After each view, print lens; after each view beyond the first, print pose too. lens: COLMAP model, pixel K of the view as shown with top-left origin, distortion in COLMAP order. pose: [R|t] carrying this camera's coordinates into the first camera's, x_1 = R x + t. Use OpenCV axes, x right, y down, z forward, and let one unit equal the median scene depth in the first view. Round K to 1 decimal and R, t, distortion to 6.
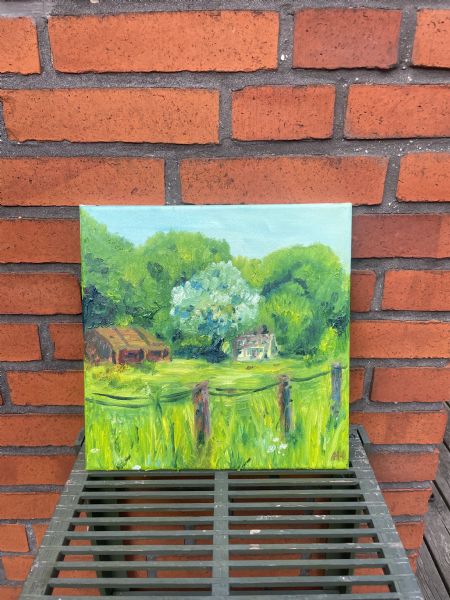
lens RADIAL K [[456.7, 0, 221.9], [0, 456.7, 295.5], [0, 0, 1]] dist [0.068161, -0.103095]
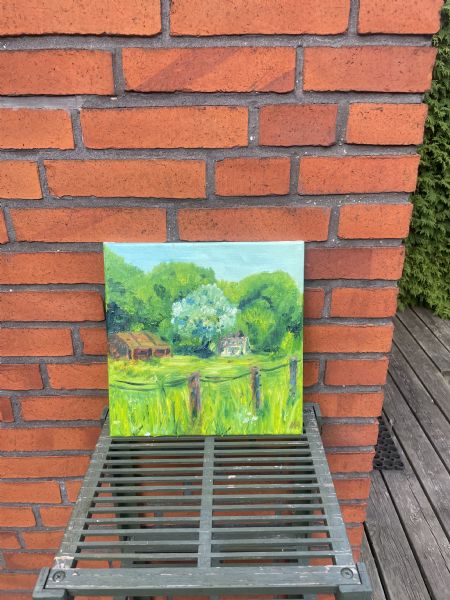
lens RADIAL K [[459.6, 0, 225.6], [0, 459.6, 297.6], [0, 0, 1]] dist [0.078309, -0.120239]
pose [[0.999988, -0.002995, 0.003982, 0.043604], [0.002813, 0.998984, 0.044968, -0.095127], [-0.004113, -0.044956, 0.998980, -0.364558]]
